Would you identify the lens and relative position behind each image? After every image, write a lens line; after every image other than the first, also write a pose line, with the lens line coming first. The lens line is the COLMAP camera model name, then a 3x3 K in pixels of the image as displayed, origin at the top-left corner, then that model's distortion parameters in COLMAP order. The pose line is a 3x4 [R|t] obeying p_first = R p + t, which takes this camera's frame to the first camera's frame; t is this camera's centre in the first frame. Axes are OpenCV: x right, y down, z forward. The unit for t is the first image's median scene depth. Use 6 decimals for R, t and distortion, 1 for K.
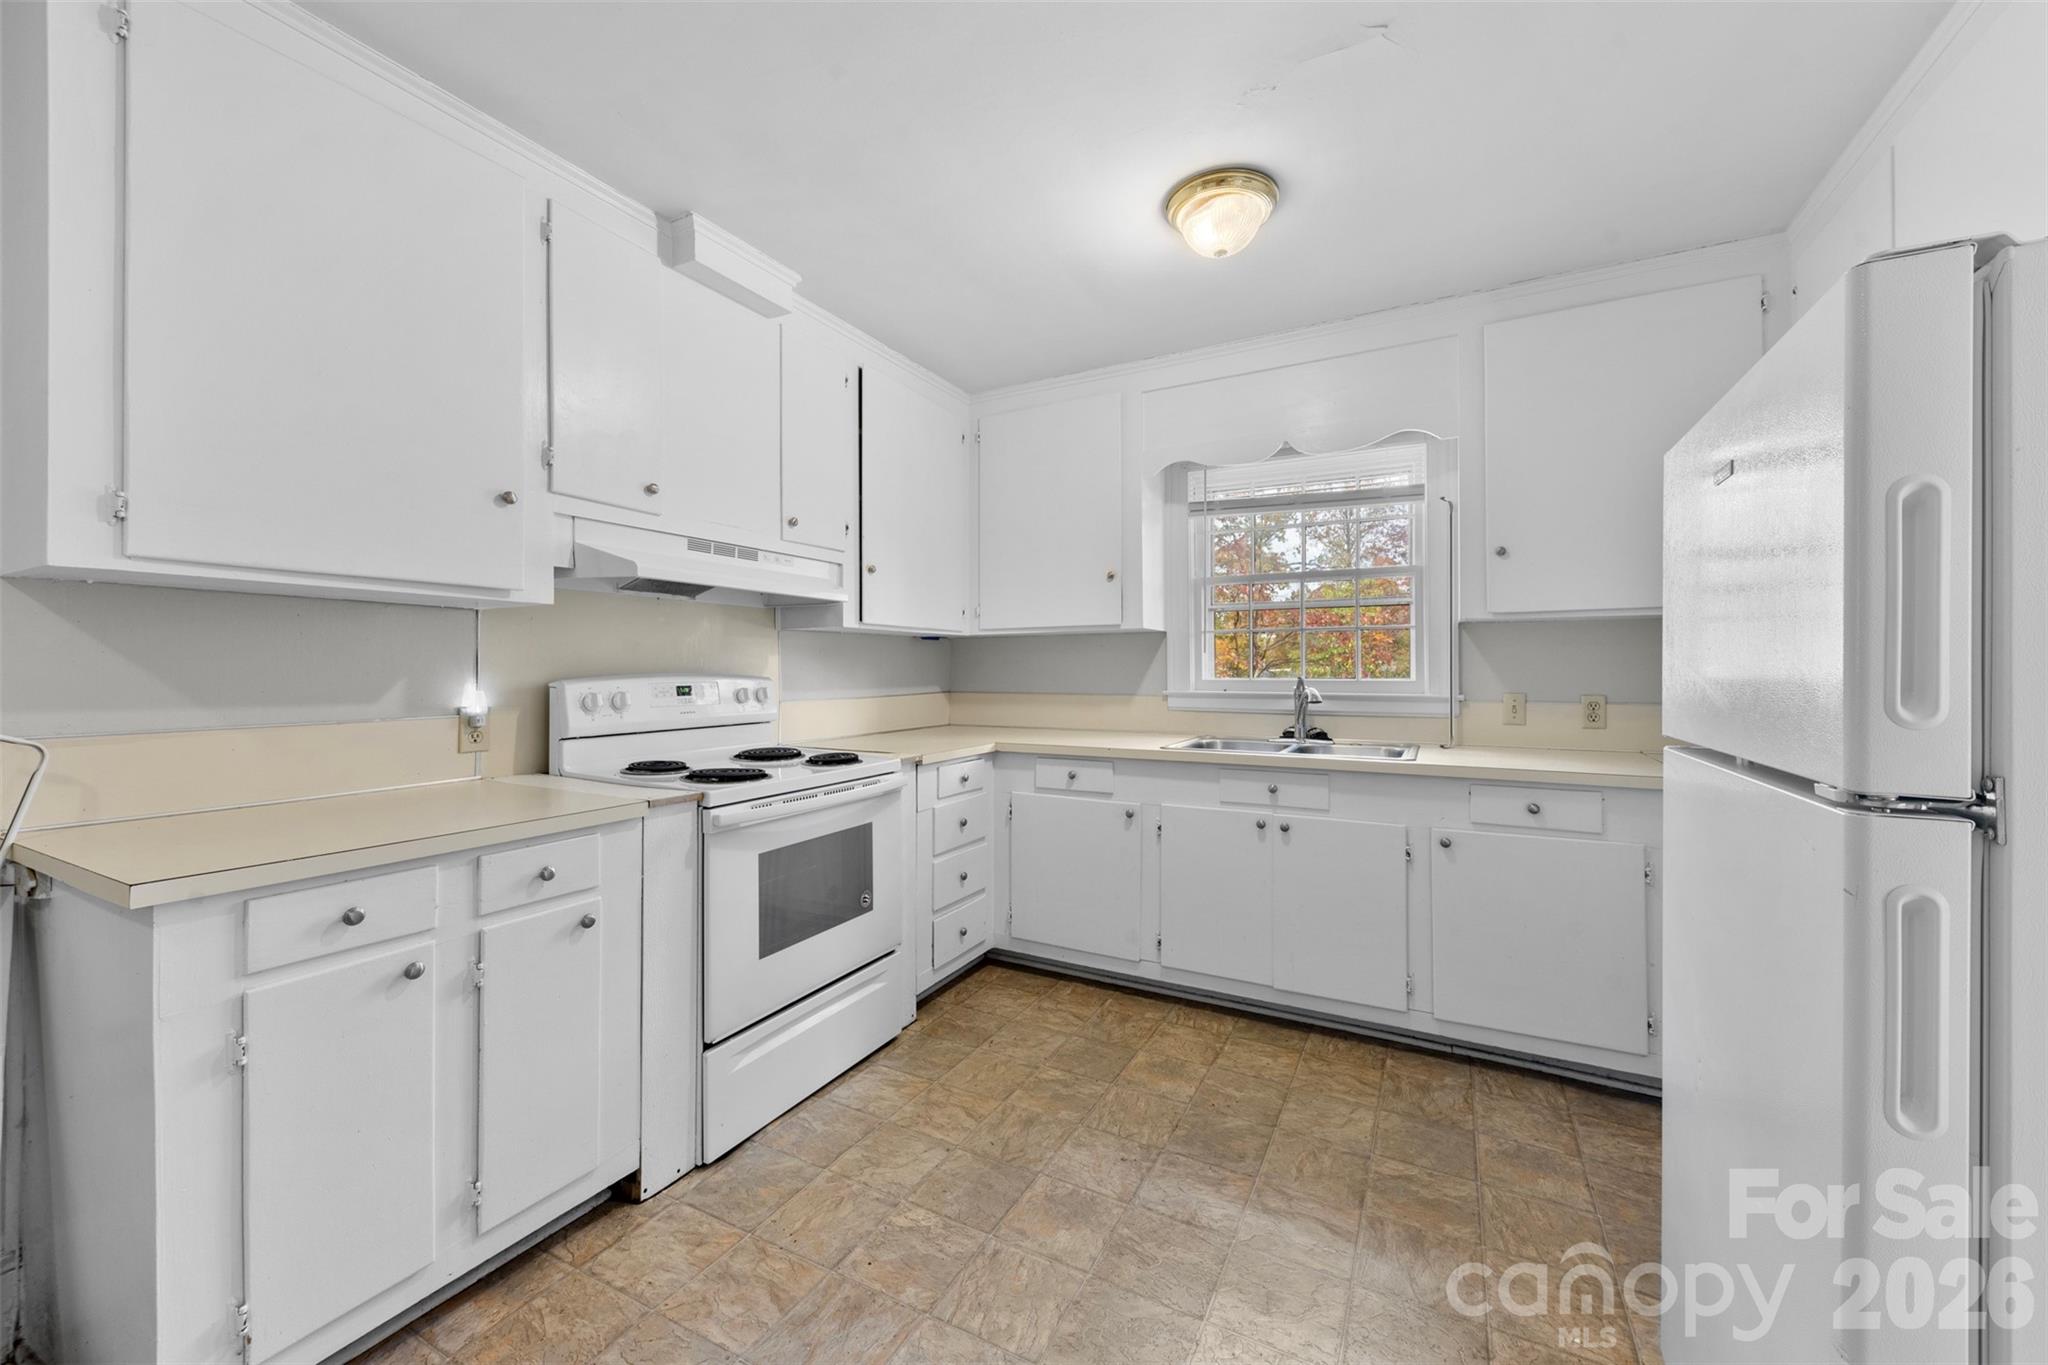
lens RADIAL K [[788.7, 0, 1022.7], [0, 788.7, 676.2], [0, 0, 1]] dist [0.012175, 0.000019]
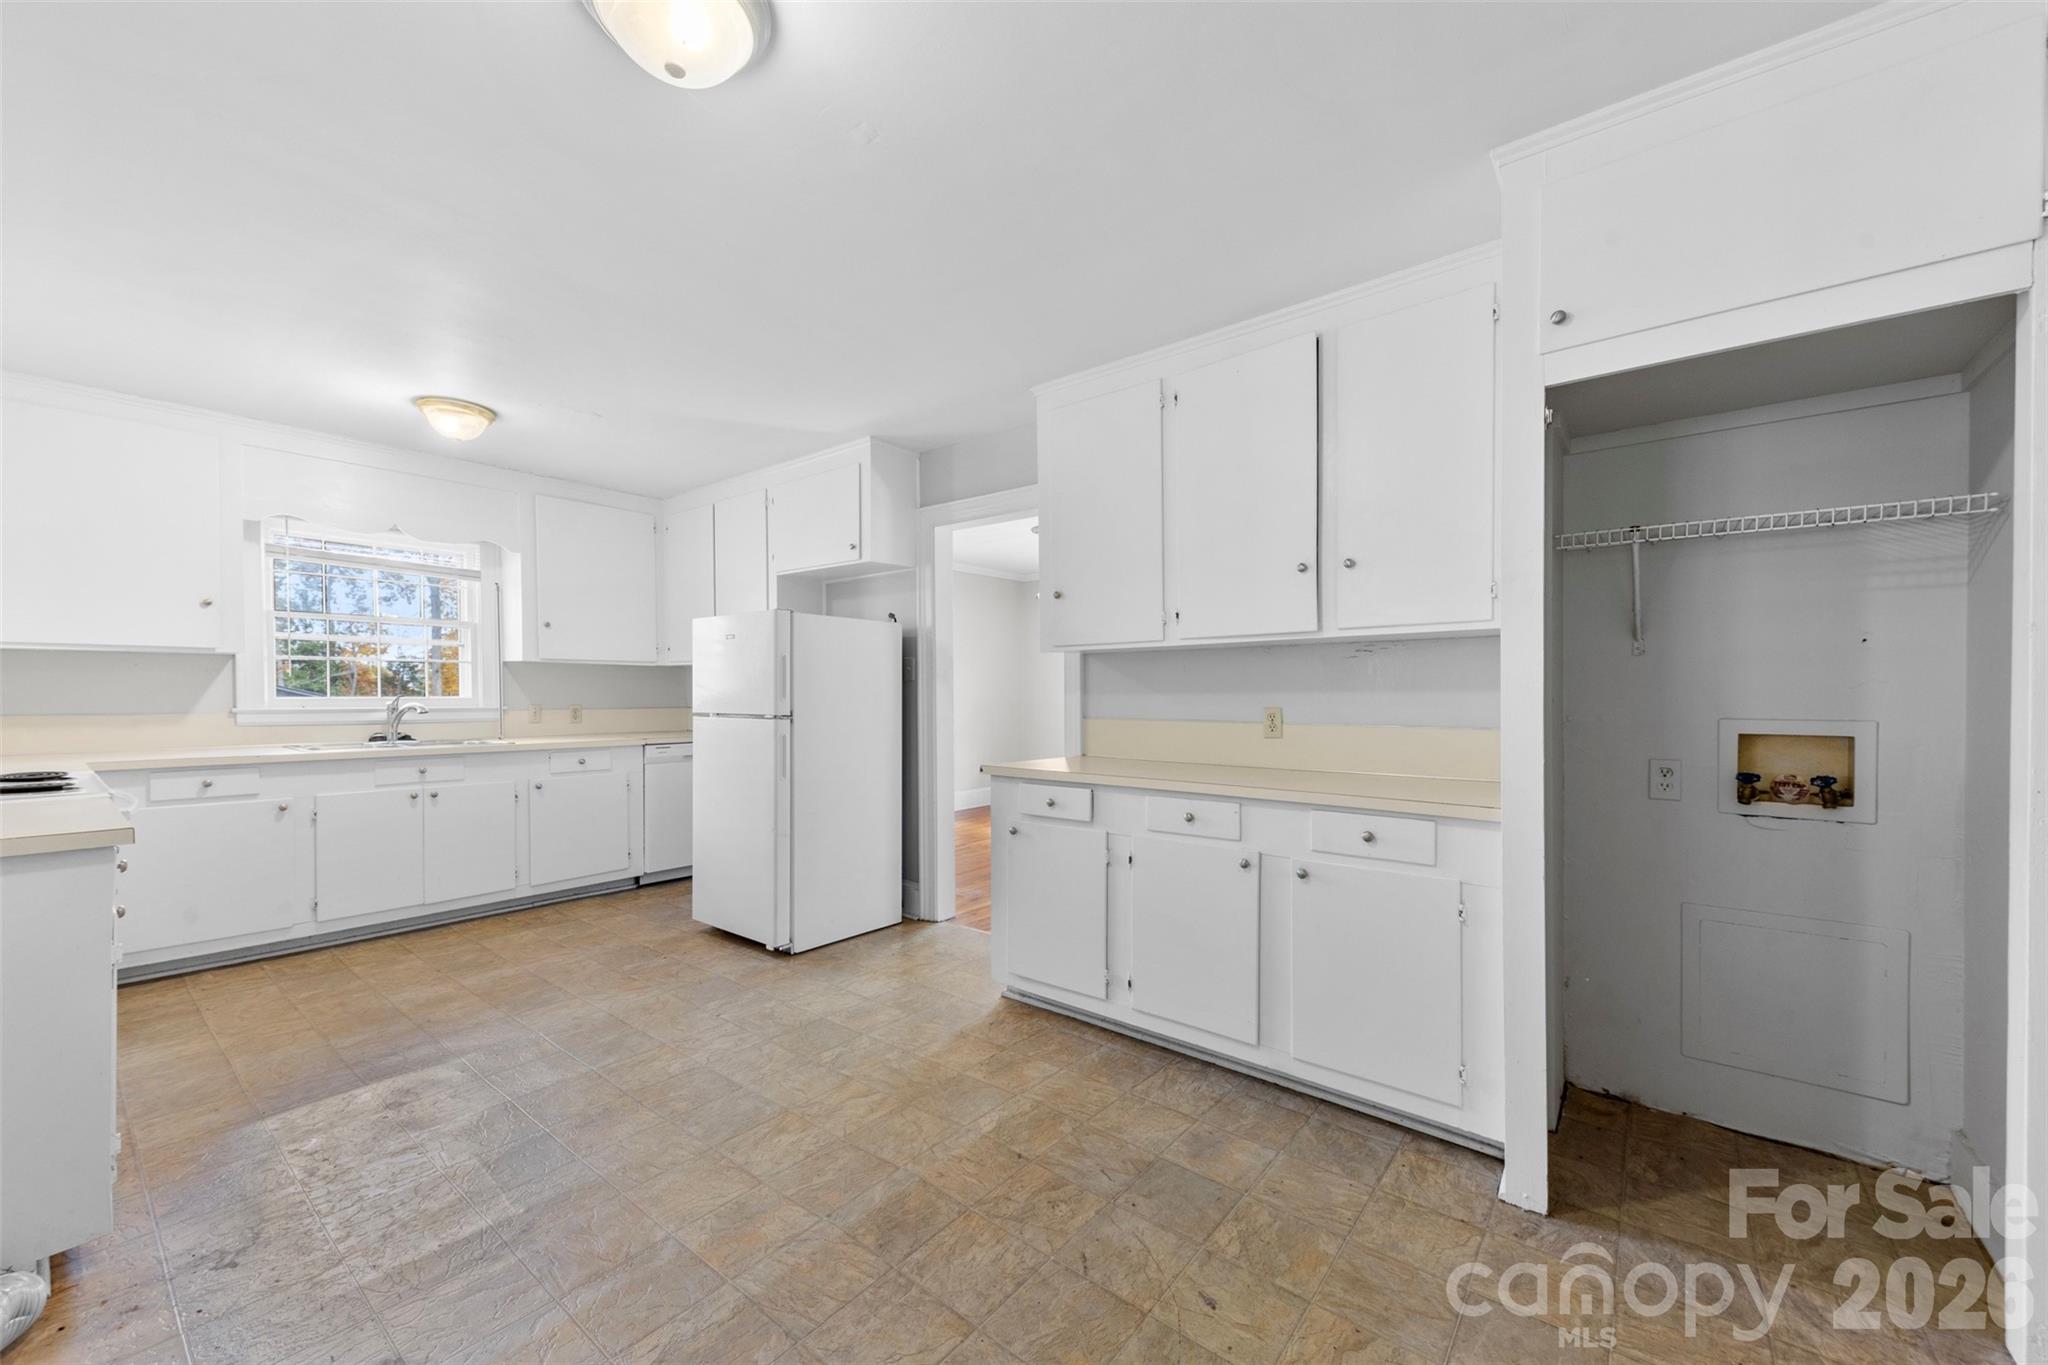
lens RADIAL K [[775.1, 0, 1025.1], [0, 775.1, 700.5], [0, 0, 1]] dist [-0.000069, -0.000006]
pose [[0.187094, -0.009251, 0.982298, -0.907943], [0.003084, 0.999956, 0.008830, 0.001905], [-0.982337, 0.001377, 0.187114, -0.386498]]
